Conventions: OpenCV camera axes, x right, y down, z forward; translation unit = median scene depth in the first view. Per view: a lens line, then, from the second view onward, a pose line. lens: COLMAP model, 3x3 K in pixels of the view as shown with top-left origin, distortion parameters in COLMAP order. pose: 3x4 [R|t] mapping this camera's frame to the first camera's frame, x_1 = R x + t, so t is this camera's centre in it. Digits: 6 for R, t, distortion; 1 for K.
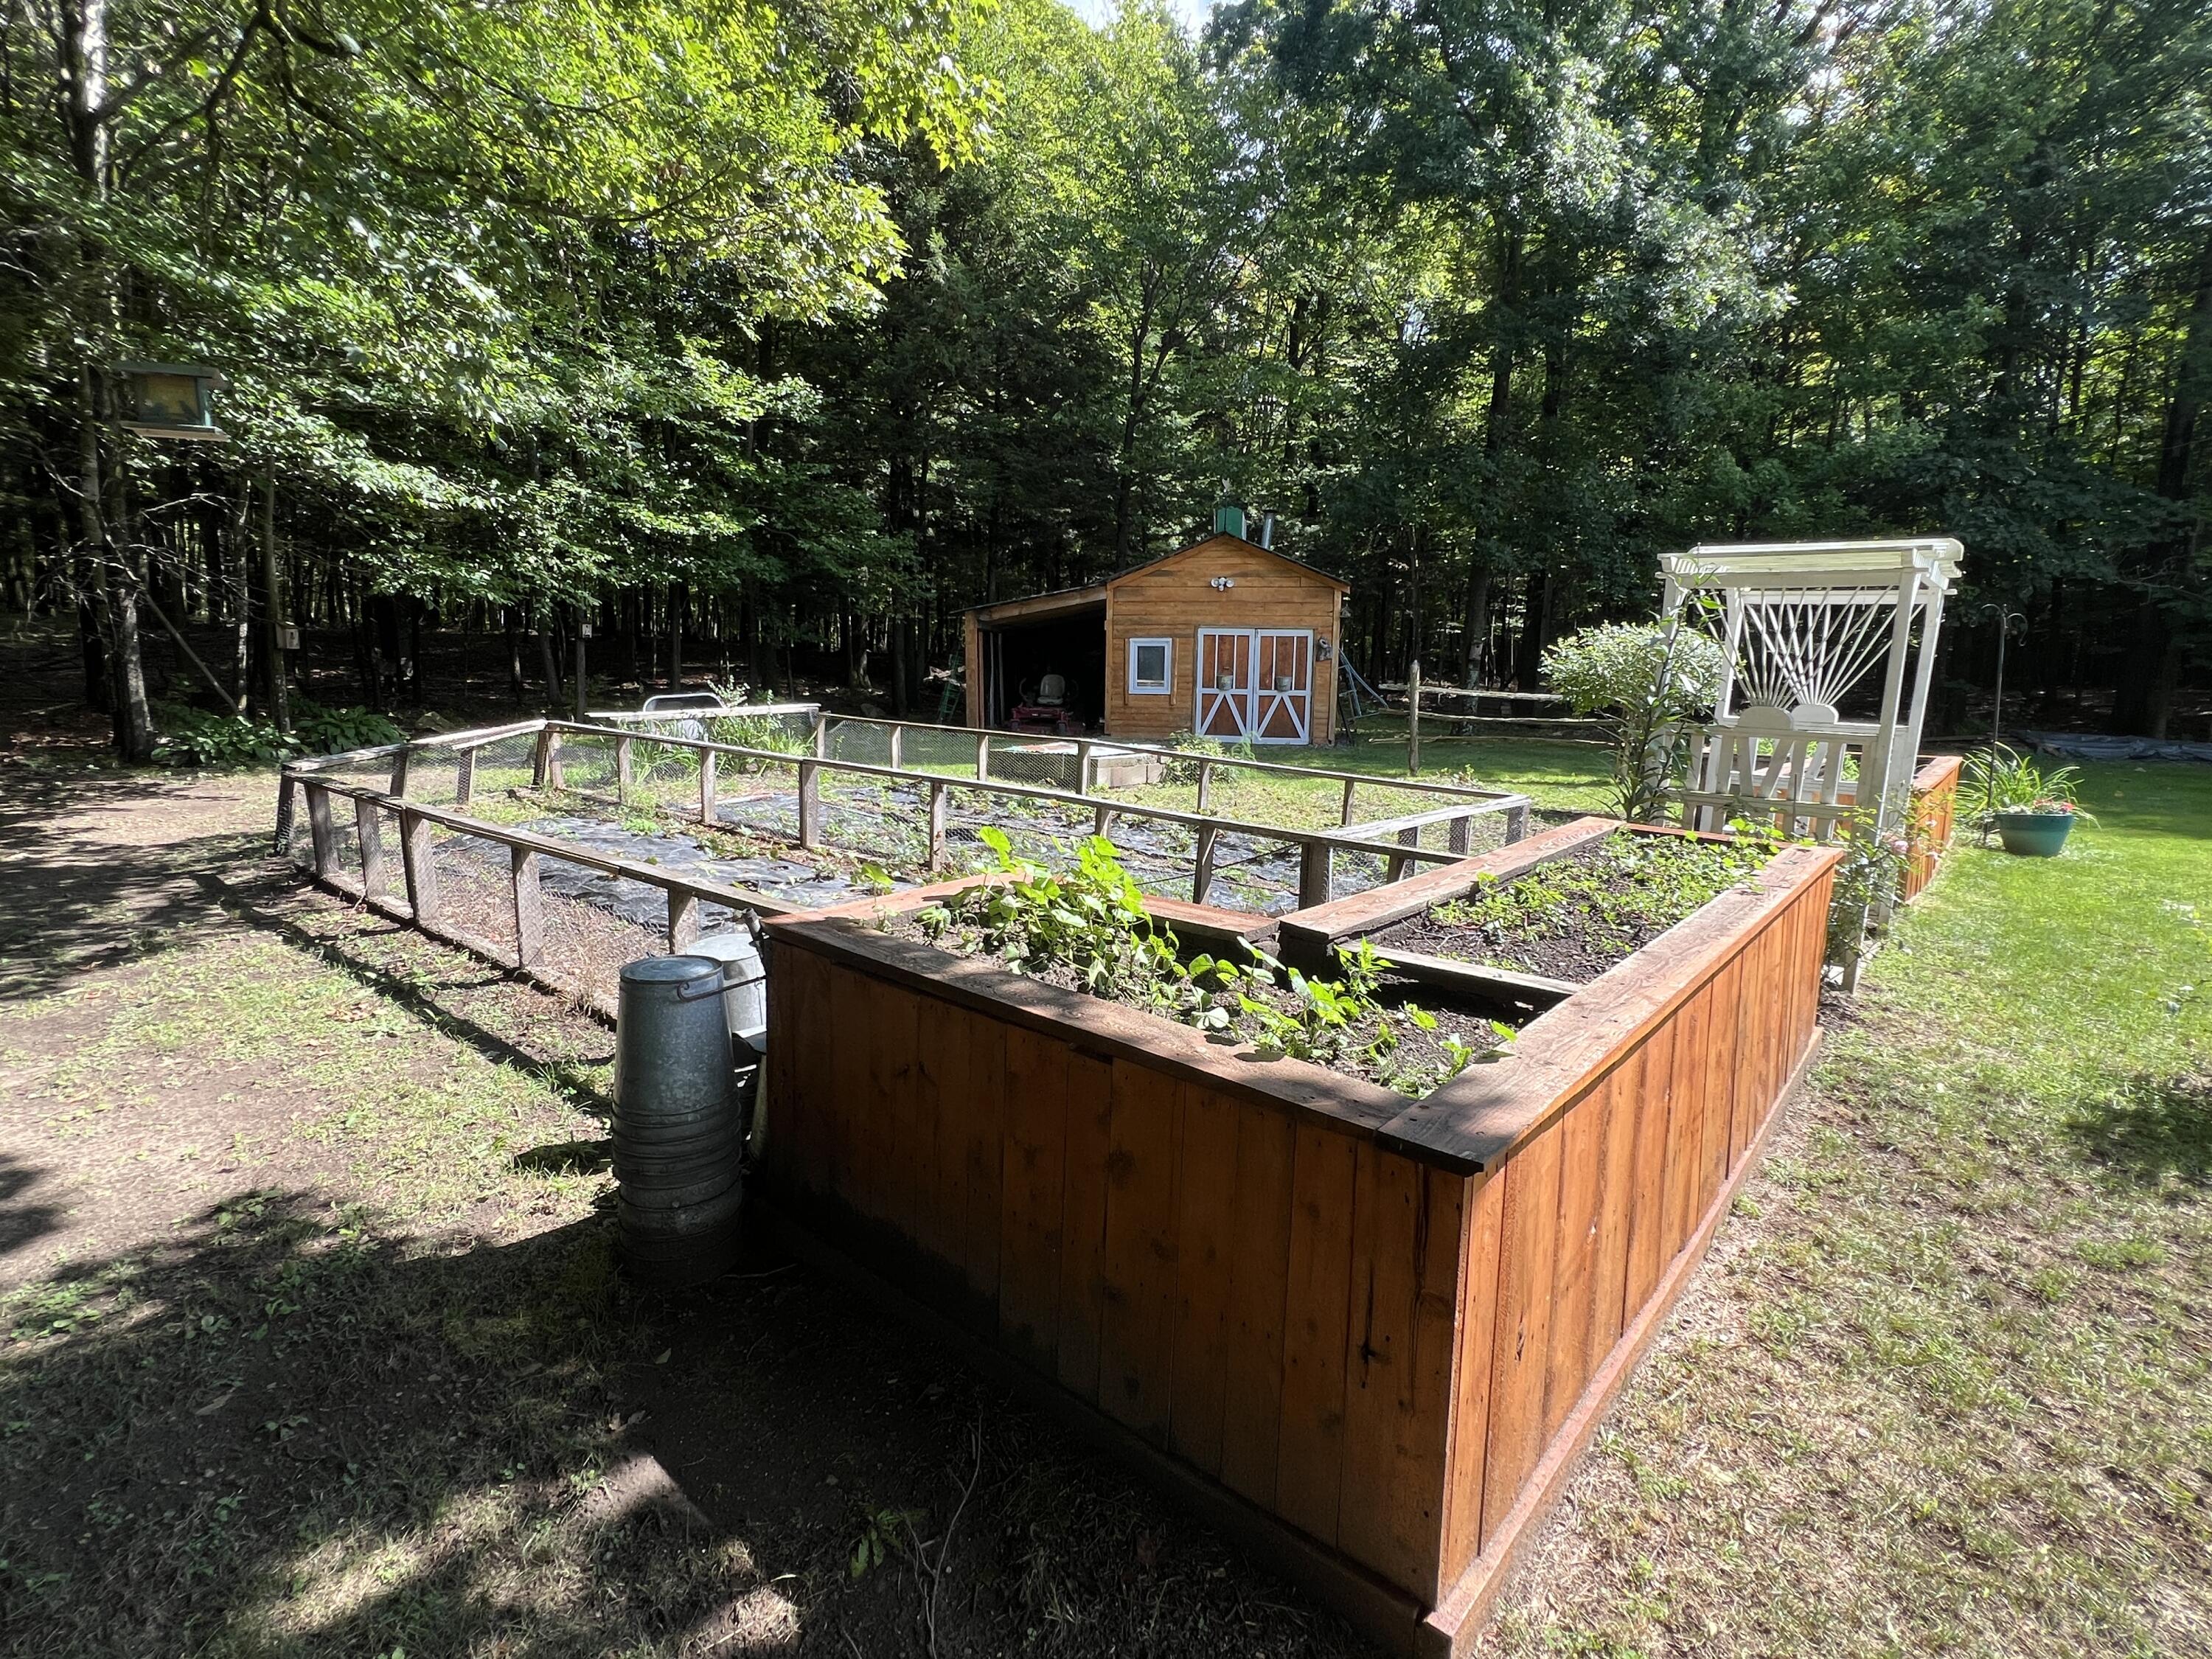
lens RADIAL K [[1075.6, 0, 1106.0], [0, 1075.6, 829.5], [0, 0, 1]] dist [0.003871, -0.000662]
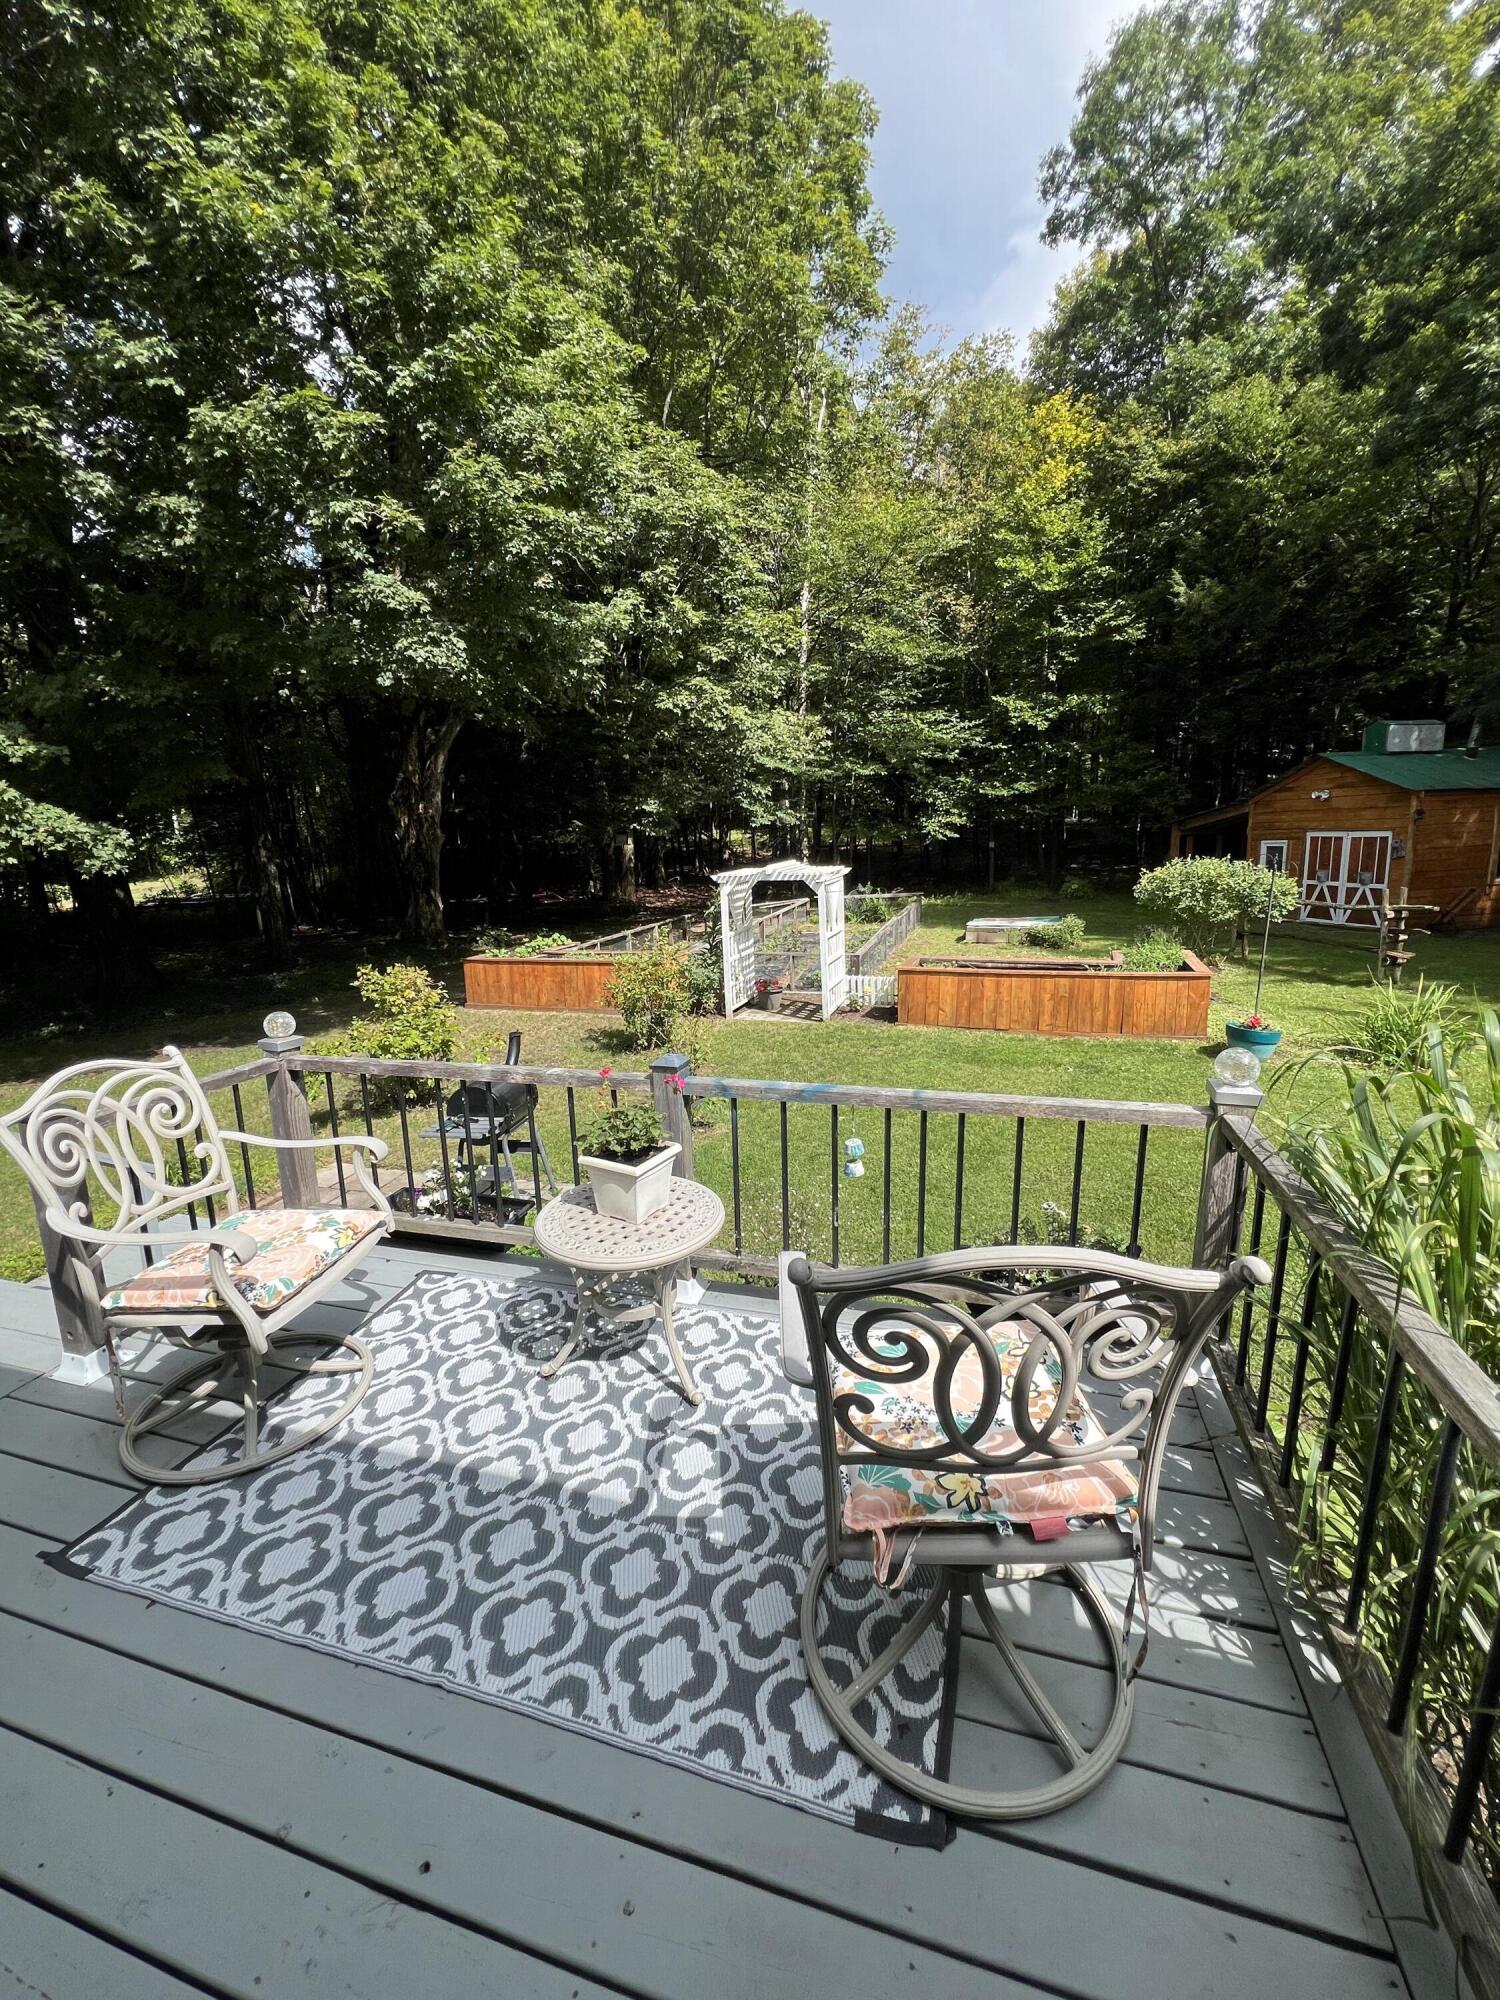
lens RADIAL K [[802.1, 0, 750.0], [0, 802.1, 1000.0], [0, 0, 1]] dist [0.001284, 0.000272]
pose [[0.352882, 0.157067, -0.922391, 0.749821], [-0.096004, 0.986685, 0.131287, -0.054582], [0.930730, 0.042224, 0.363262, 0.064701]]
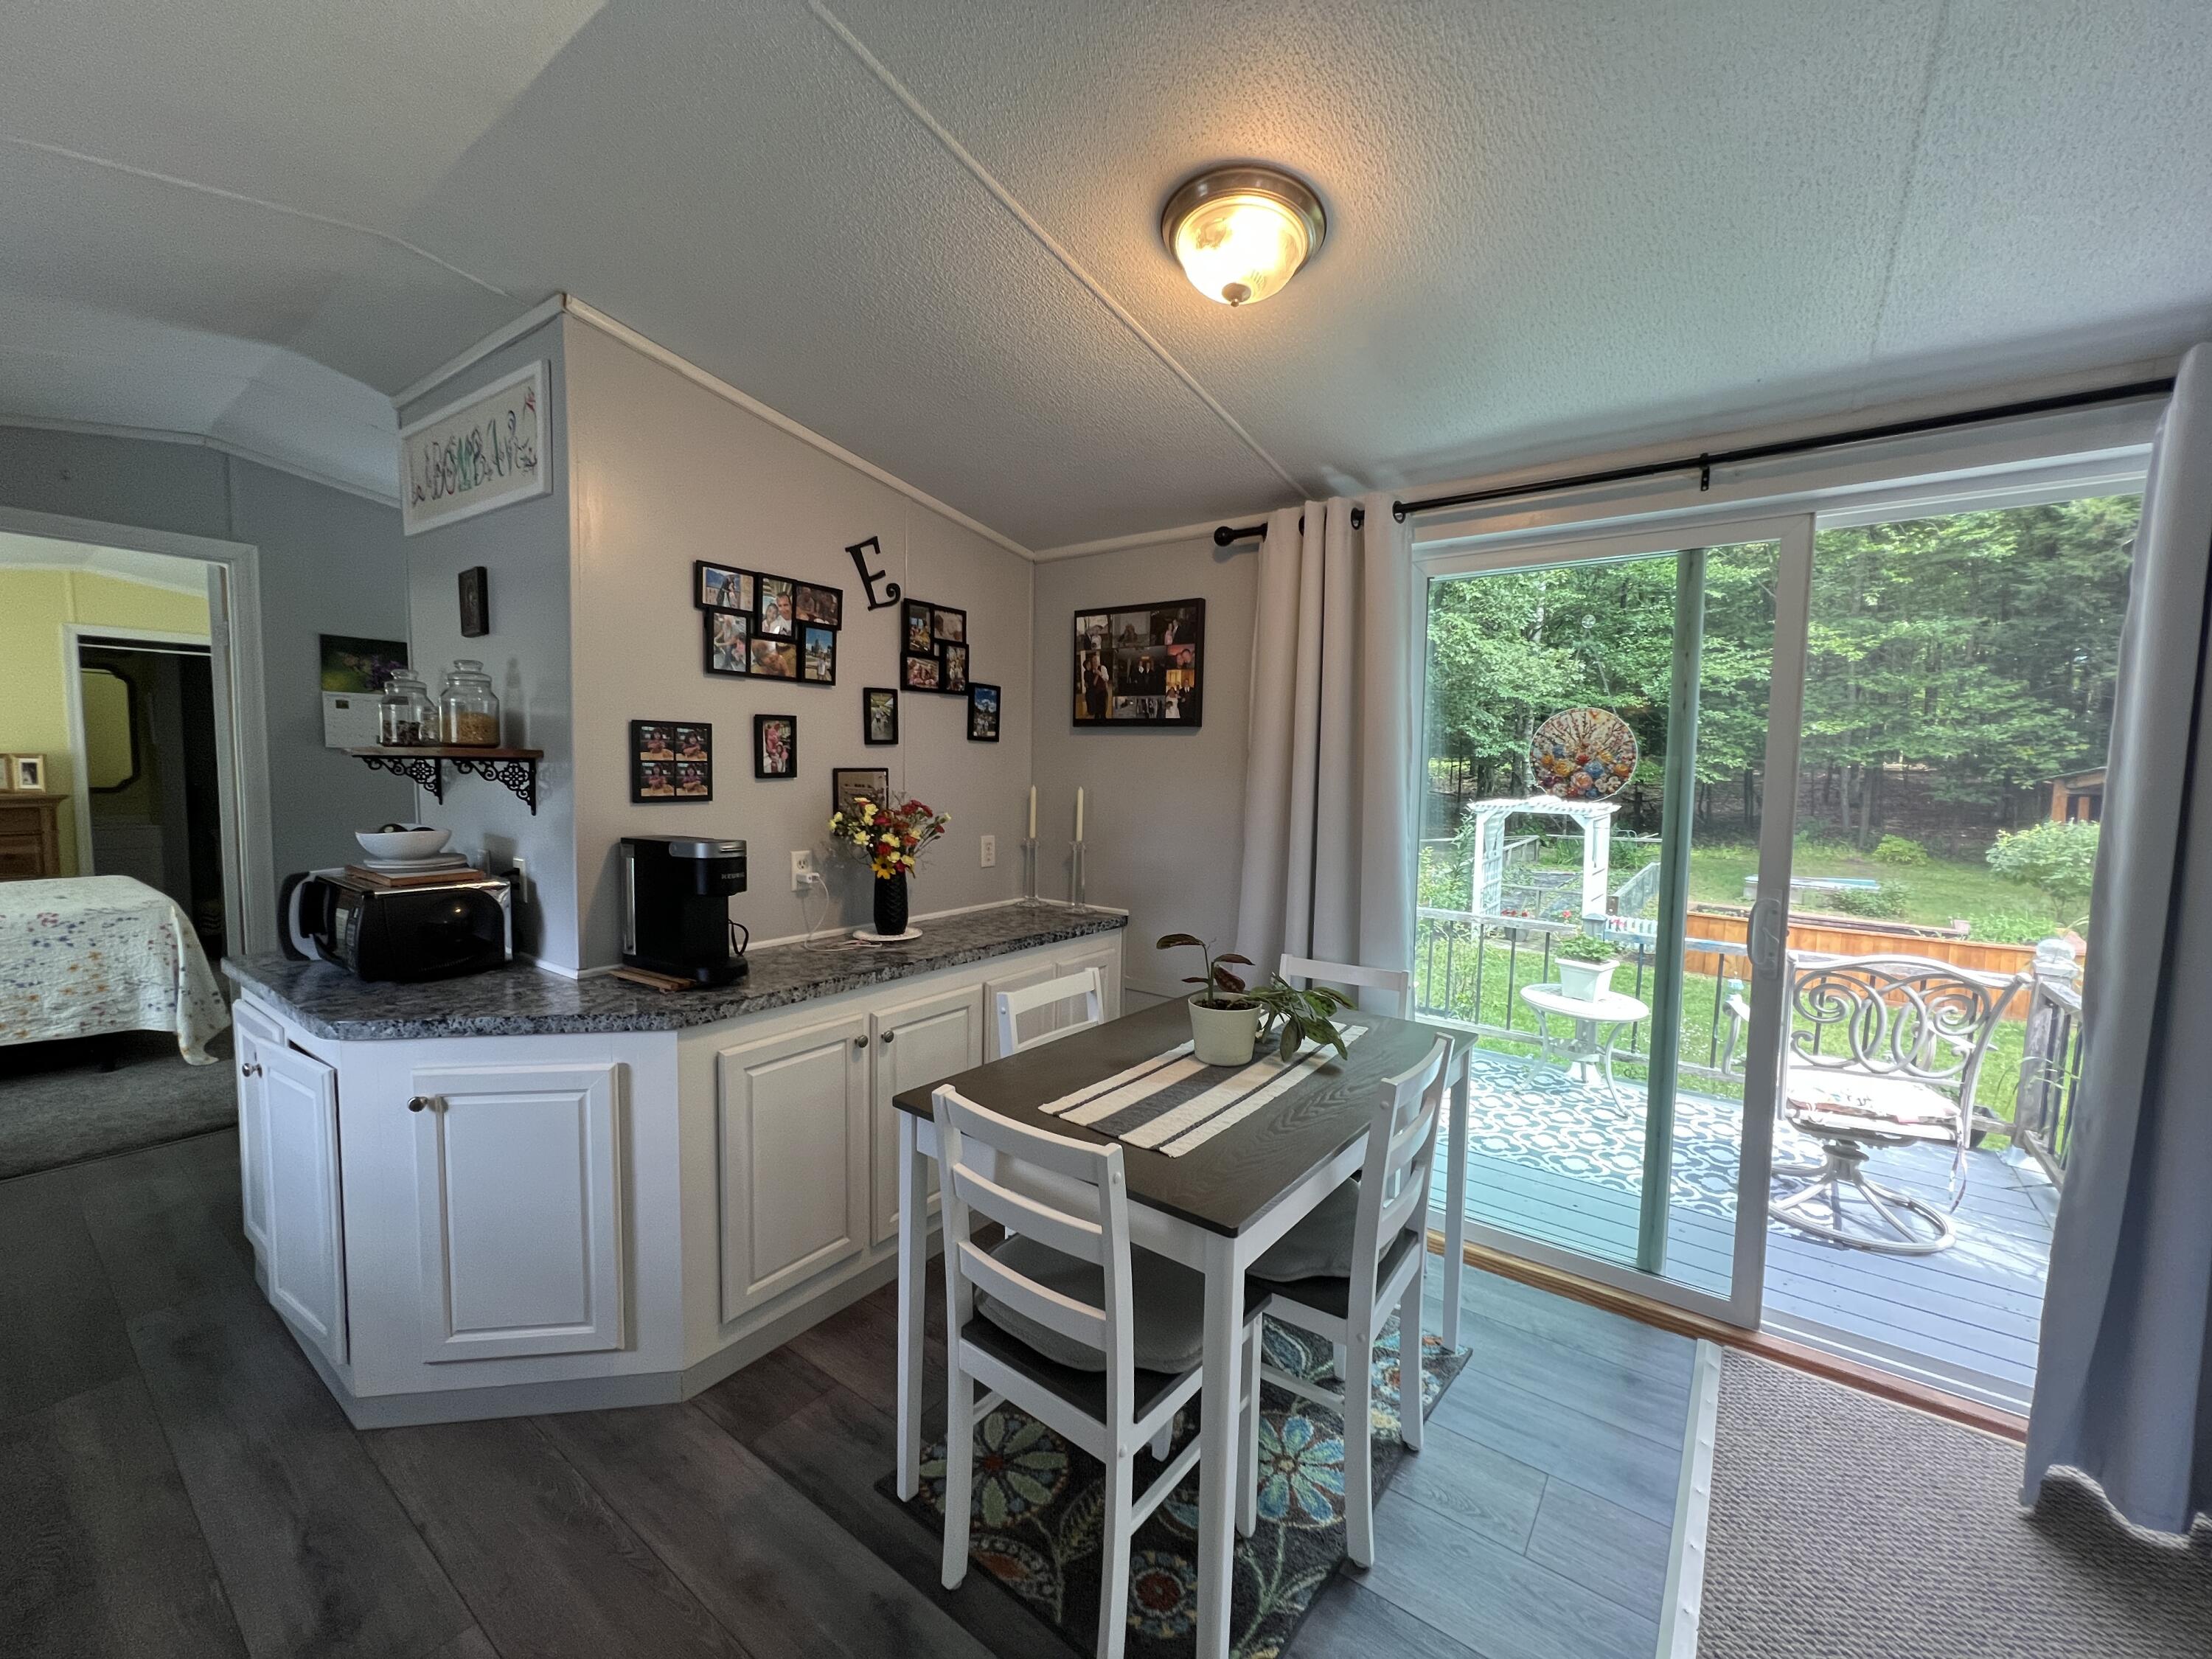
lens RADIAL K [[890.5, 0, 1086.3], [0, 890.5, 831.2], [0, 0, 1]] dist [0.000173, -0.000069]
pose [[0.003081, 0.064981, -0.997882, 0.864174], [-0.163616, 0.984472, 0.063603, -0.039993], [0.986519, 0.163074, 0.013665, -0.046198]]
